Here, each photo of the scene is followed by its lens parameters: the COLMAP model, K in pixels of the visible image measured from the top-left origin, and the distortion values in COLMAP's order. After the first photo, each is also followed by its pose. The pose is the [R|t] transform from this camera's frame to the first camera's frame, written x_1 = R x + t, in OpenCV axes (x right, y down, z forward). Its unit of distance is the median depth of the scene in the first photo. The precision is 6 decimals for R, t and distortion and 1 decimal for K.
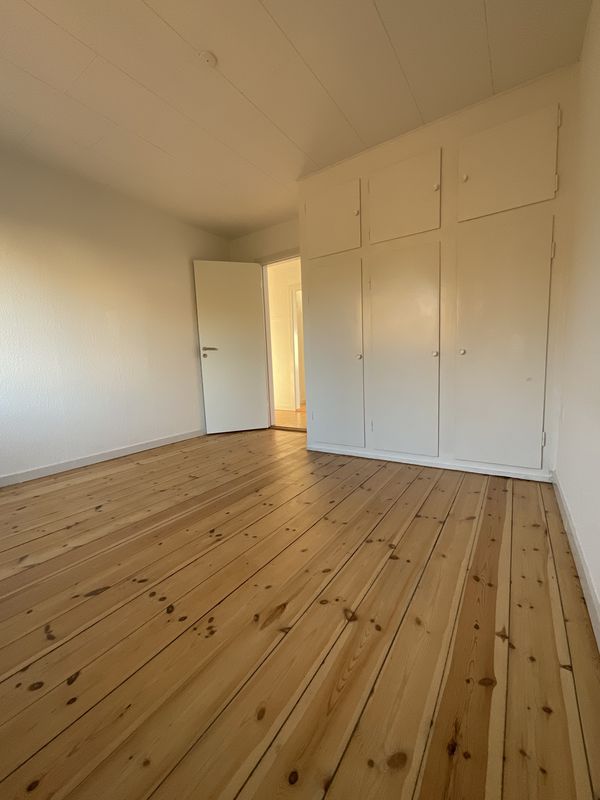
lens RADIAL K [[326.1, 0, 299.7], [0, 326.1, 400.8], [0, 0, 1]] dist [0.001265, 0.000378]
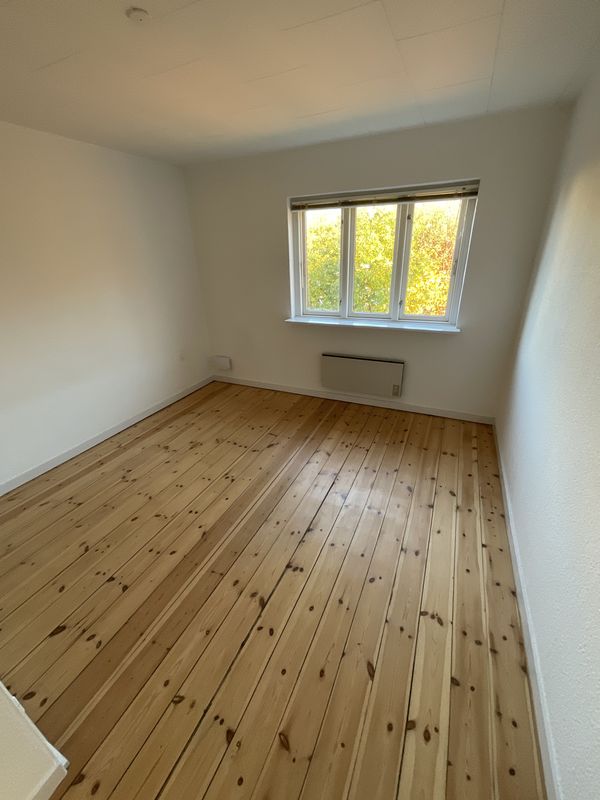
lens RADIAL K [[326.1, 0, 300.3], [0, 326.1, 400.5], [0, 0, 1]] dist [0.001265, 0.000378]
pose [[-0.985337, 0.127985, -0.112829, -0.498545], [0.049914, 0.848595, 0.526683, -0.769004], [0.163154, 0.513328, -0.842541, 2.349859]]
